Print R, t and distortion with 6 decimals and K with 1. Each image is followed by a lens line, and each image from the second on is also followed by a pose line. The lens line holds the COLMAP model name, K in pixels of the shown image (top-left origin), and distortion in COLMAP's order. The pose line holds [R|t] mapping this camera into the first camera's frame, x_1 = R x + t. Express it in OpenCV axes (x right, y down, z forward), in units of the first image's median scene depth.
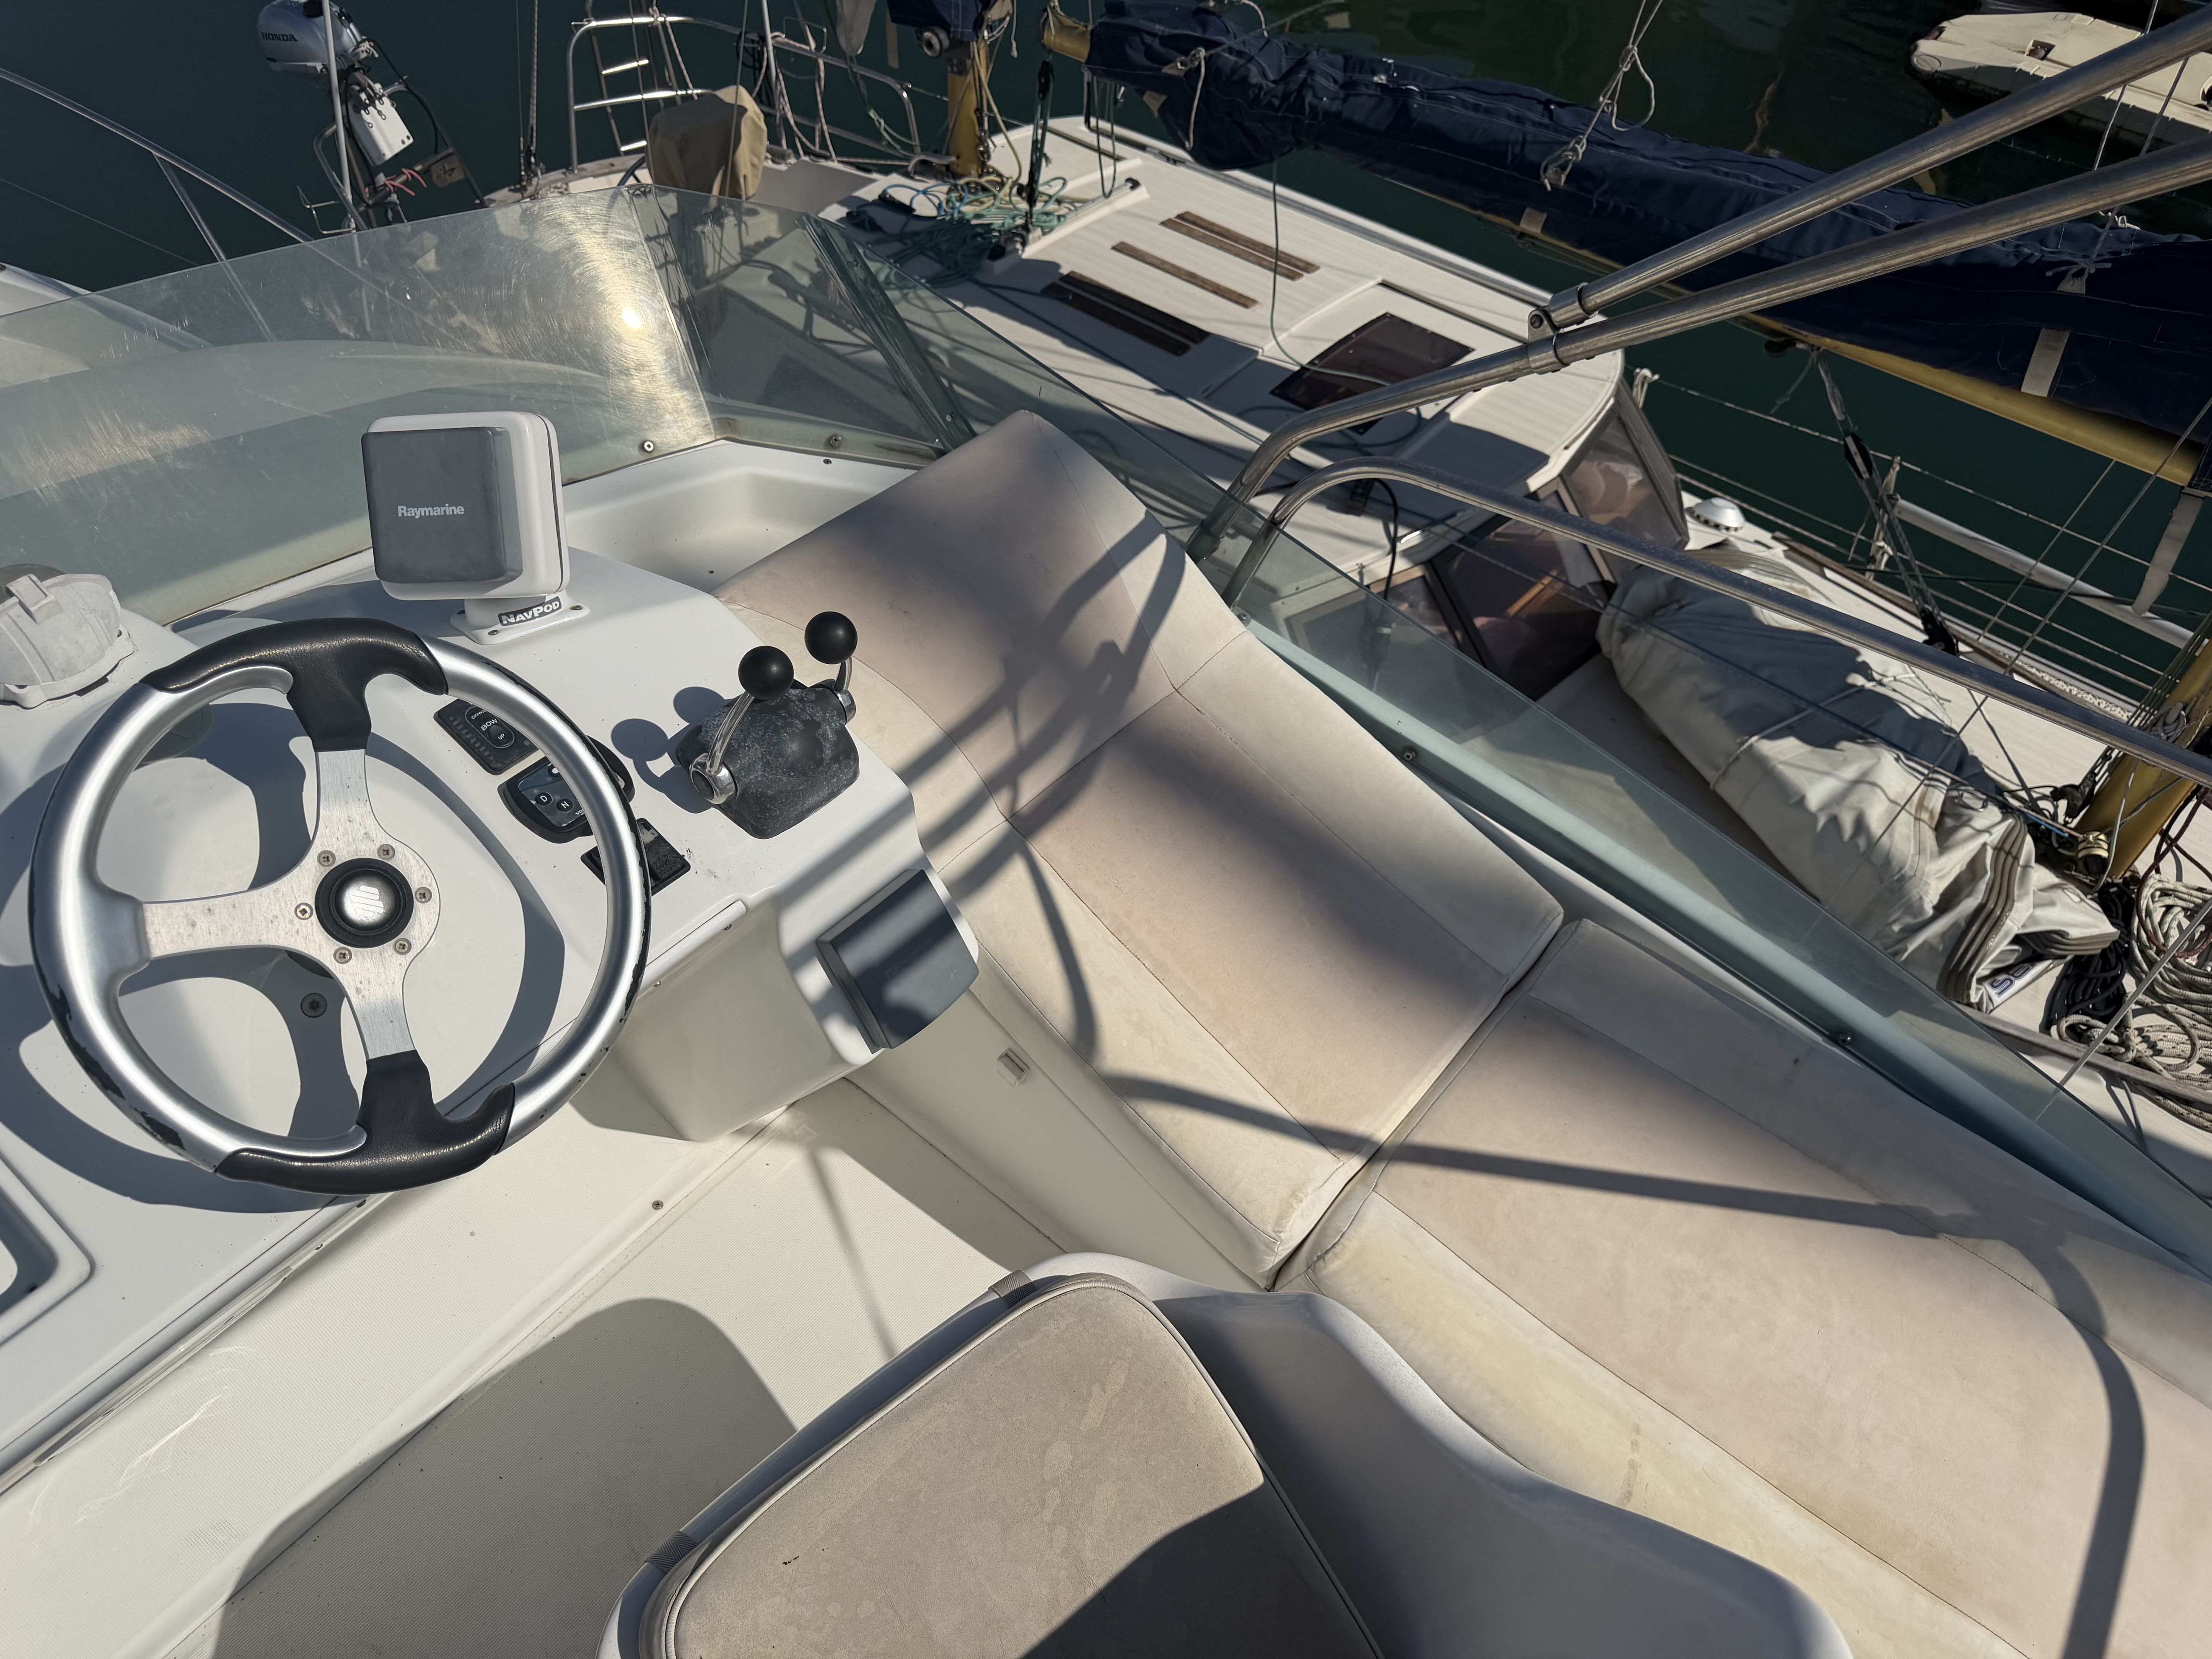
lens RADIAL K [[1578.1, 0, 1098.9], [0, 1578.1, 845.7], [0, 0, 1]] dist [0.044549, -0.068341]
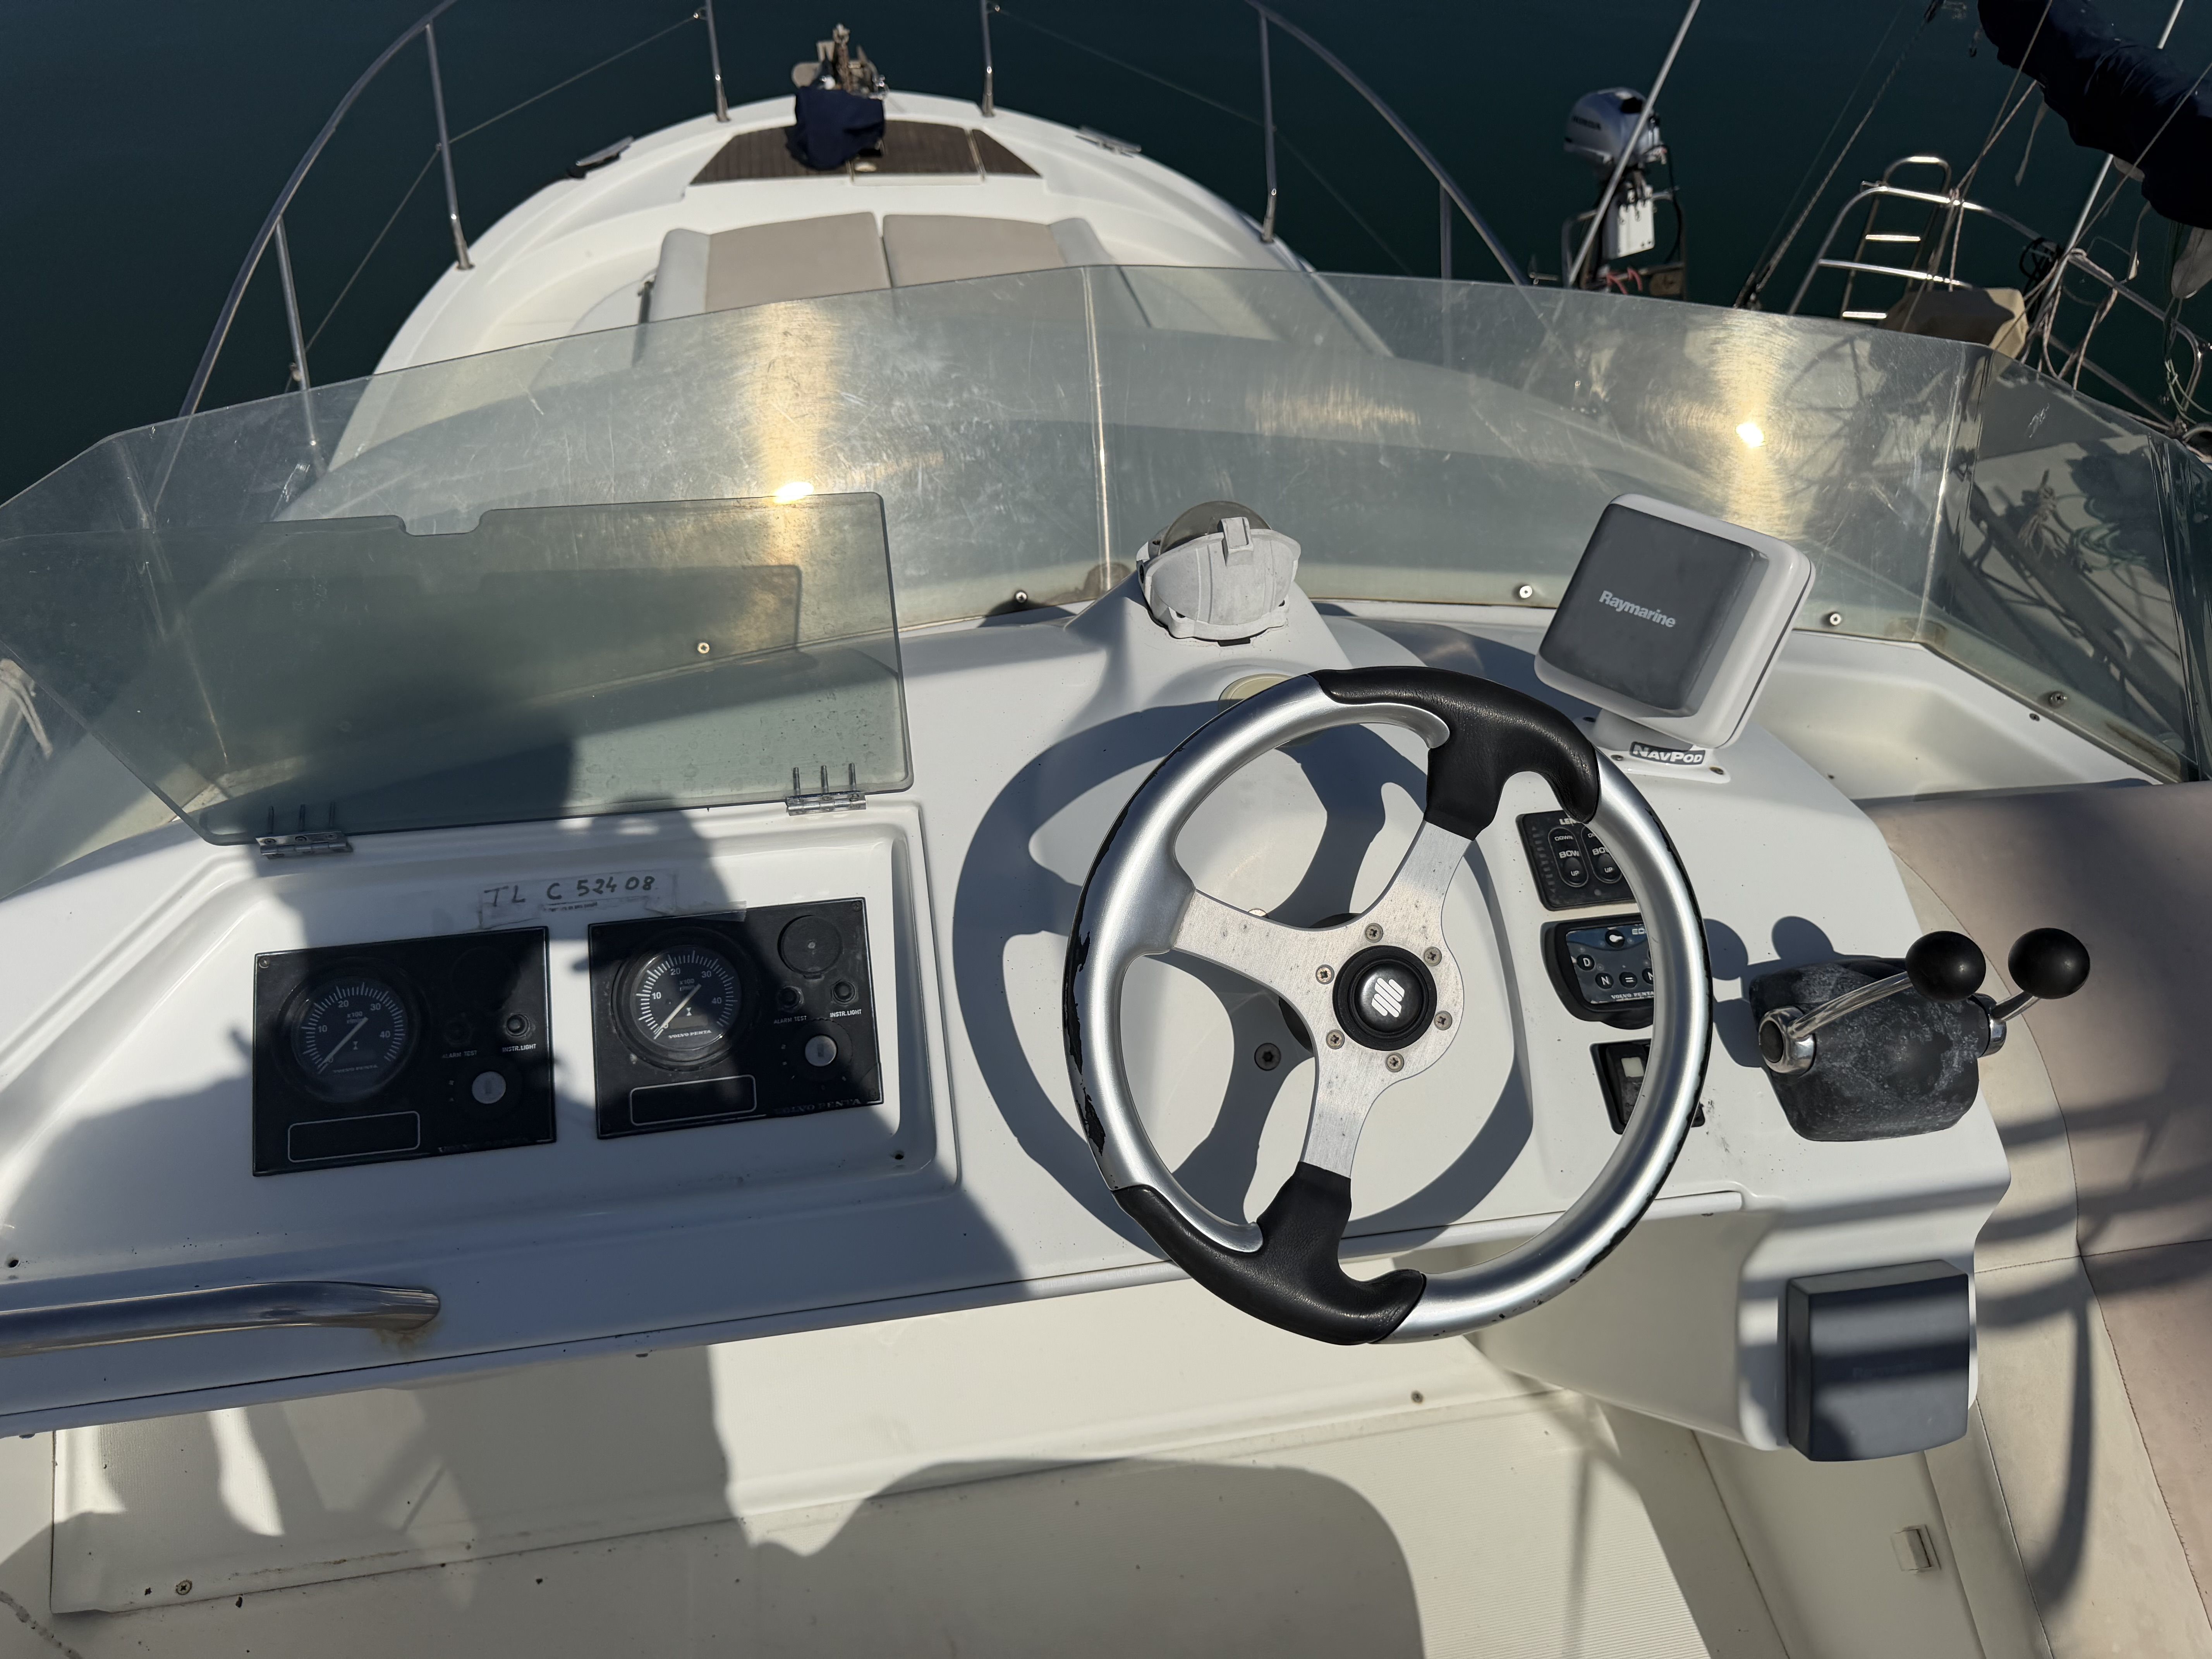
lens RADIAL K [[1578.1, 0, 1104.1], [0, 1578.1, 837.7], [0, 0, 1]] dist [0.044549, -0.068341]
pose [[0.751230, 0.449790, -0.483055, -0.159724], [-0.485832, 0.872218, 0.056606, -0.010384], [0.446790, 0.192160, 0.873758, 0.137353]]
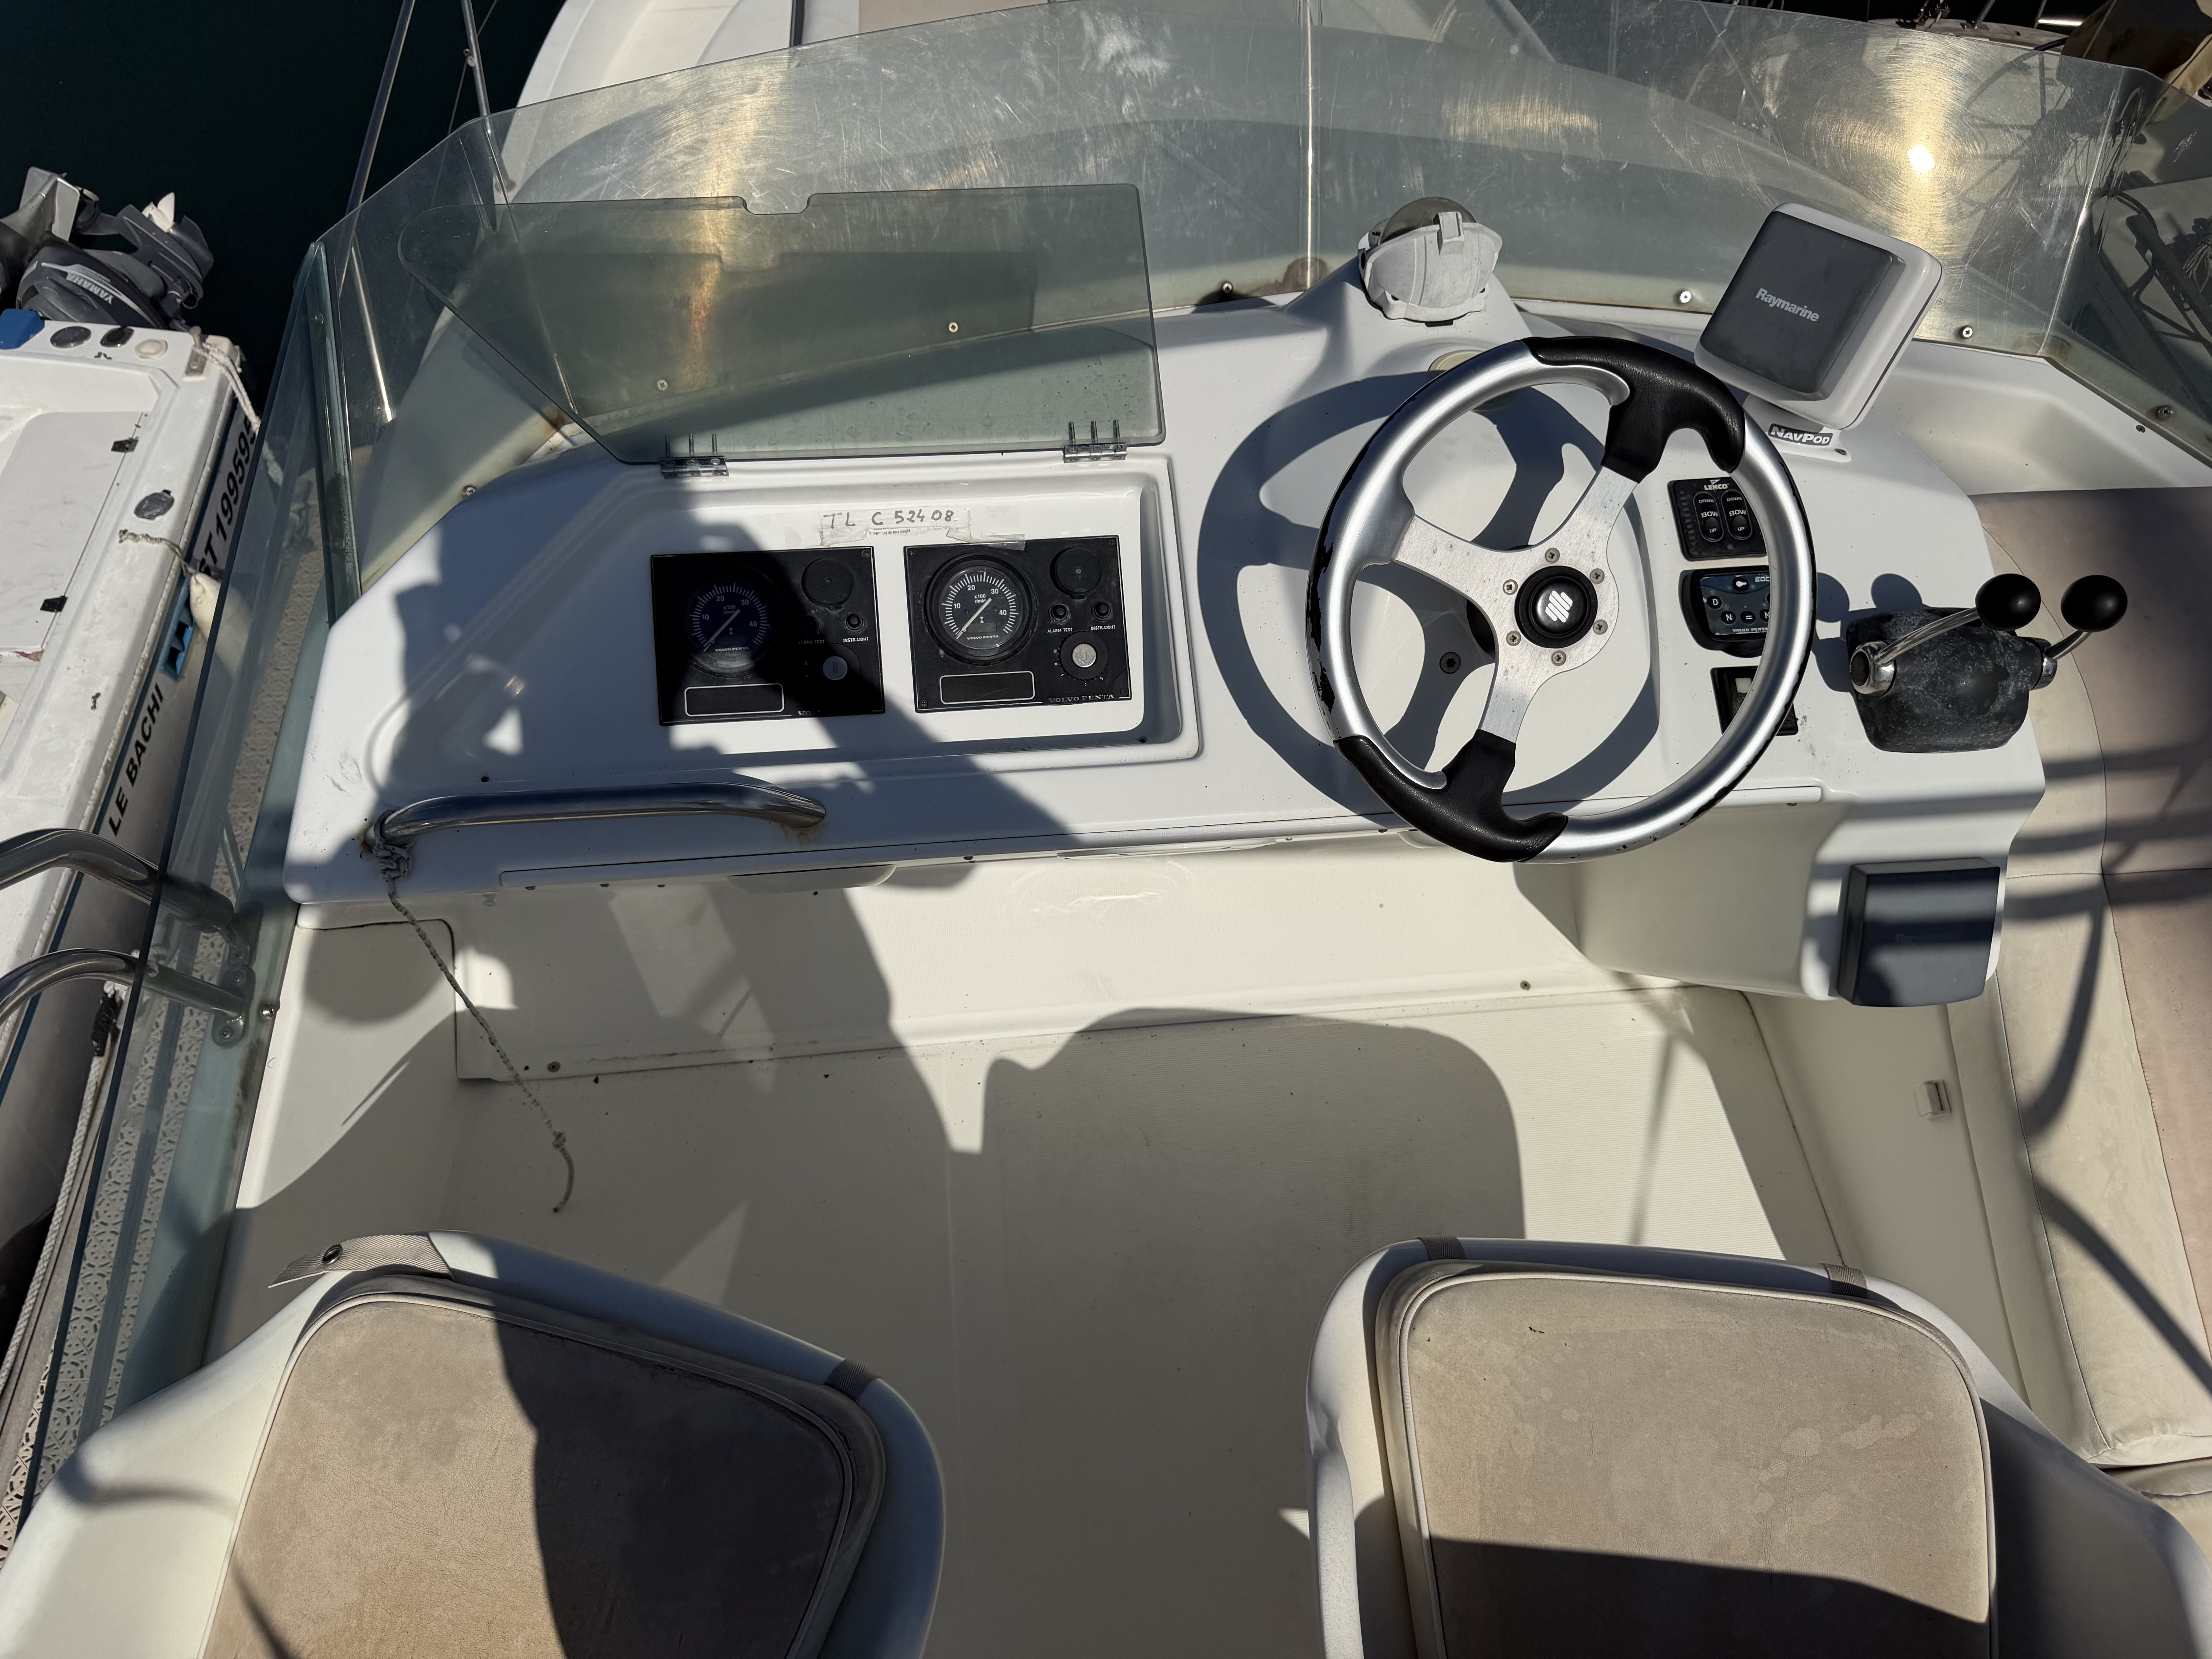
lens RADIAL K [[1578.1, 0, 1096.8], [0, 1578.1, 828.5], [0, 0, 1]] dist [0.044549, -0.068341]
pose [[0.702327, 0.557089, -0.443158, -0.089237], [-0.512871, 0.827716, 0.227704, 0.059603], [0.493661, 0.067360, 0.867042, -0.076221]]
